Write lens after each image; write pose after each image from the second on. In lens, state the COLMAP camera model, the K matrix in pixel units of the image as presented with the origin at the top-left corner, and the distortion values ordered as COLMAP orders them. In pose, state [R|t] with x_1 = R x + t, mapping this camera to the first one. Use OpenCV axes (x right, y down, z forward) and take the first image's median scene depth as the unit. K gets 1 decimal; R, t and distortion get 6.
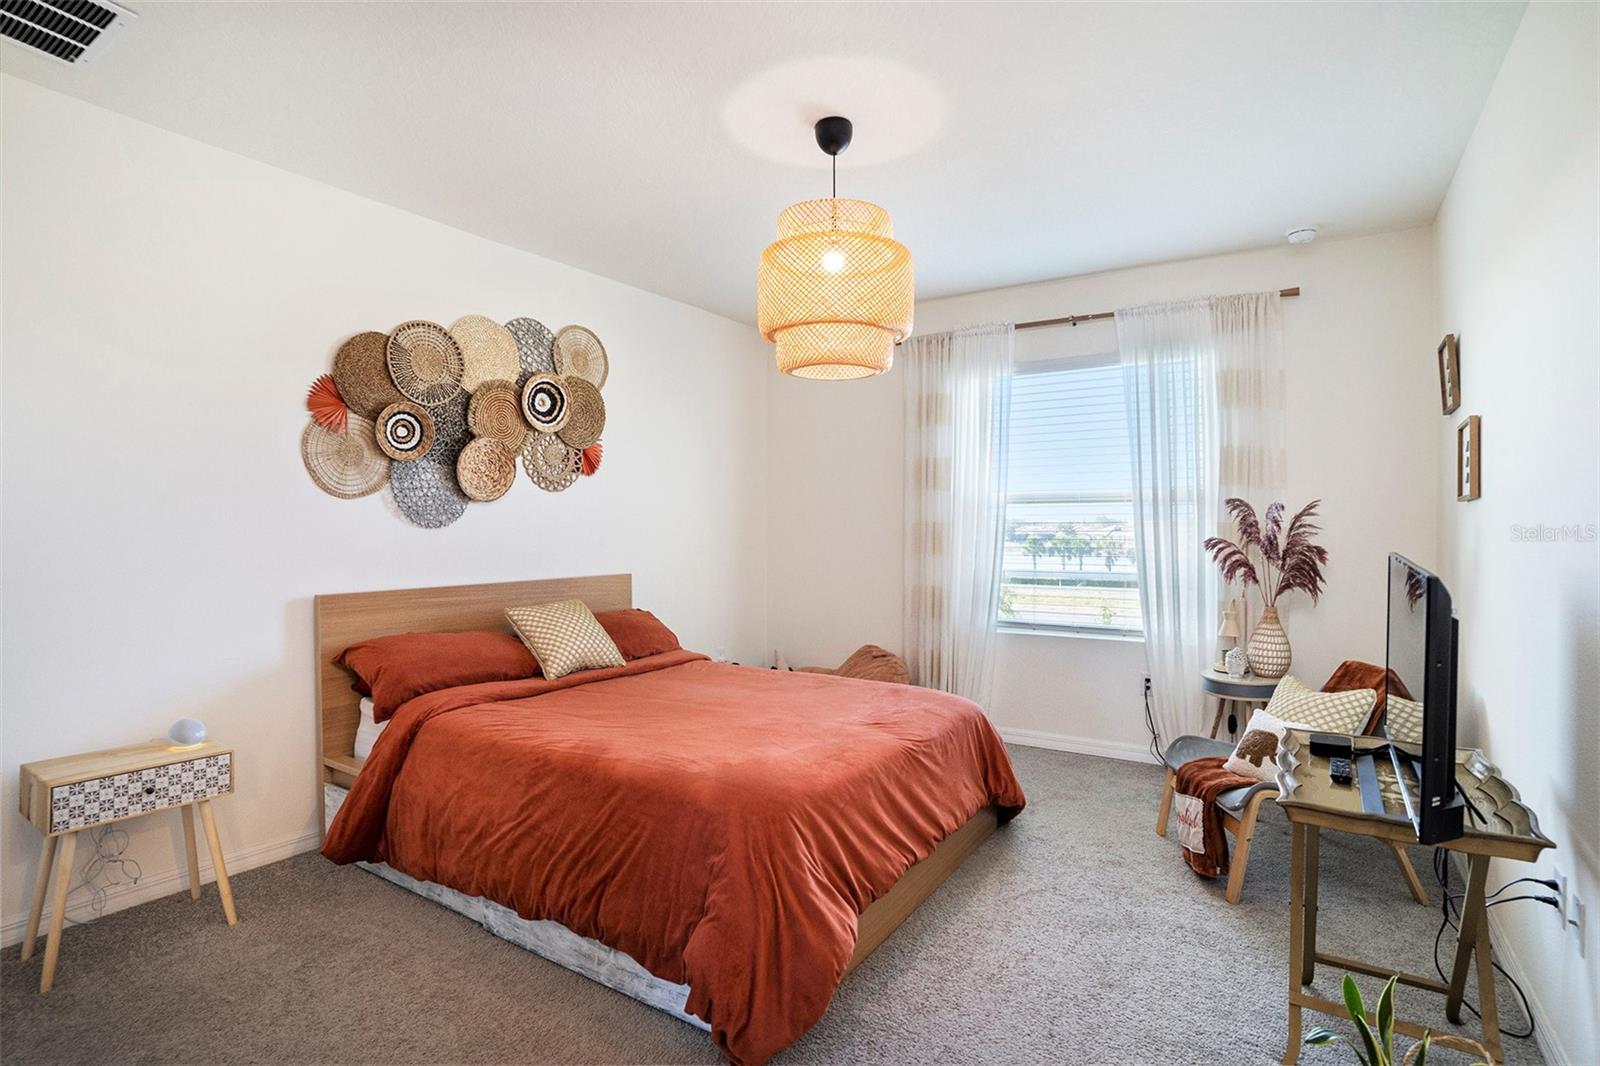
lens RADIAL K [[801.1, 0, 800.0], [0, 801.1, 533.0], [0, 0, 1]] dist [-0.047606, 0.000522]
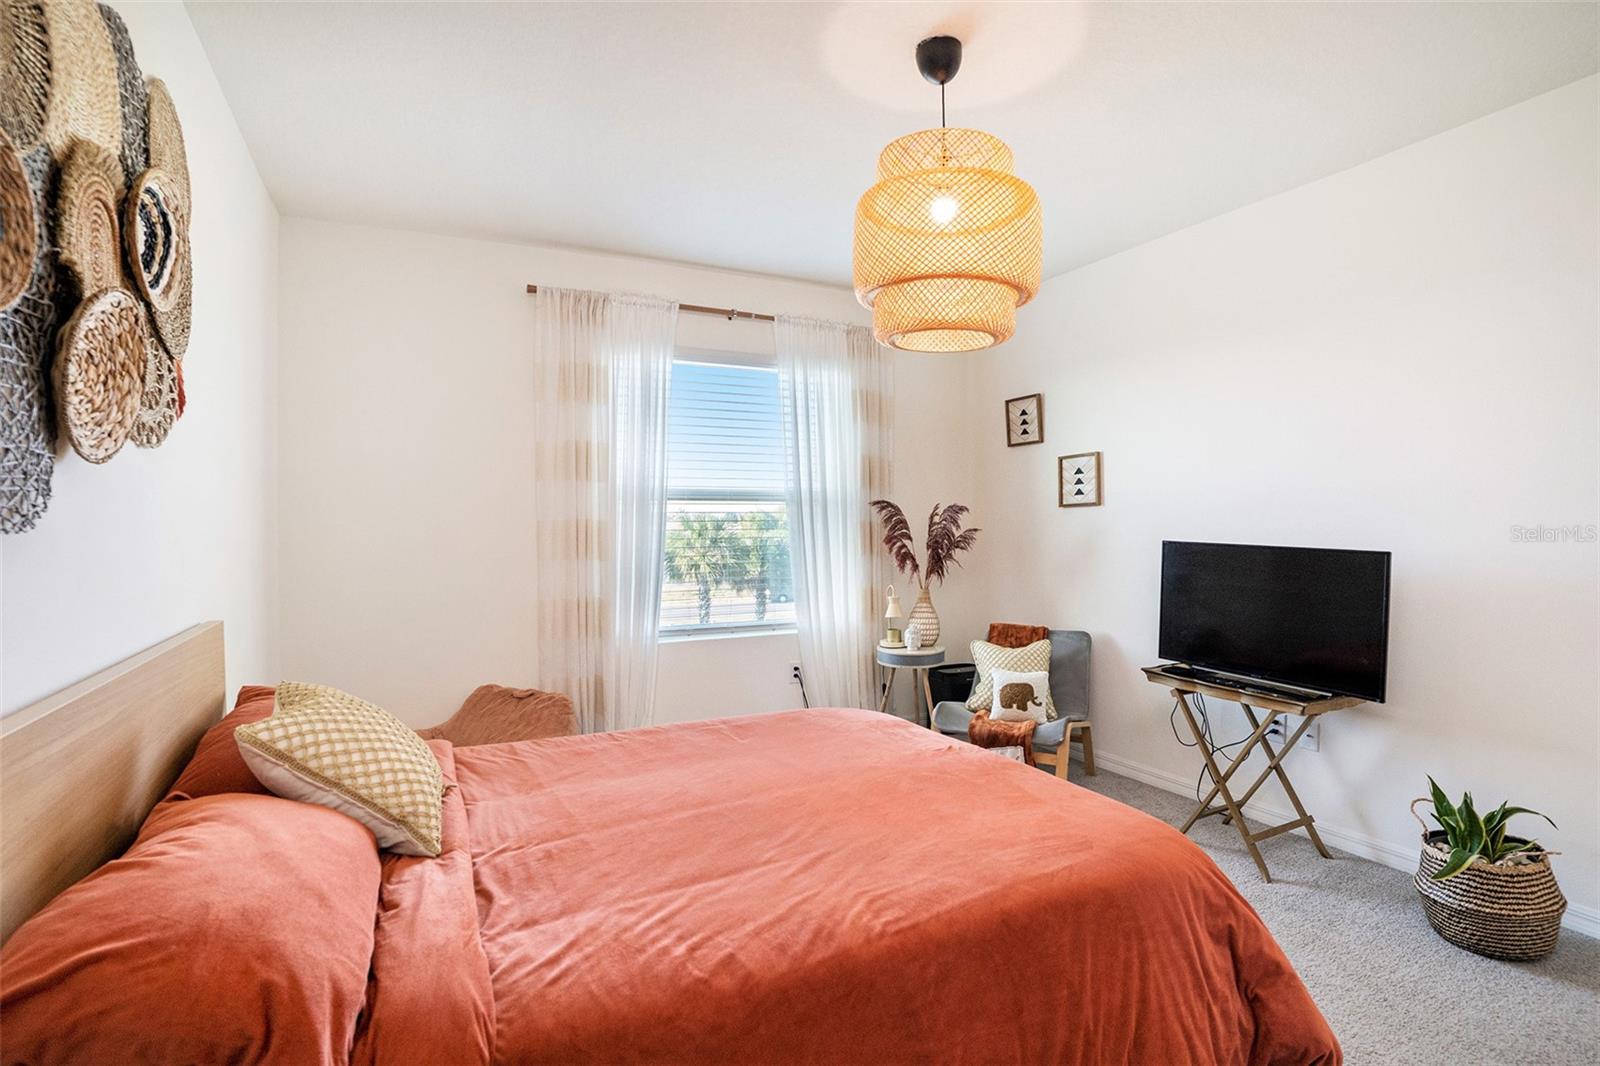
lens RADIAL K [[801.1, 0, 800.0], [0, 801.1, 533.0], [0, 0, 1]] dist [-0.047606, 0.000522]
pose [[0.496340, -0.009108, 0.868080, -0.496925], [0.012142, 0.999920, 0.003549, -0.000672], [-0.868043, 0.008779, 0.496411, 0.463768]]
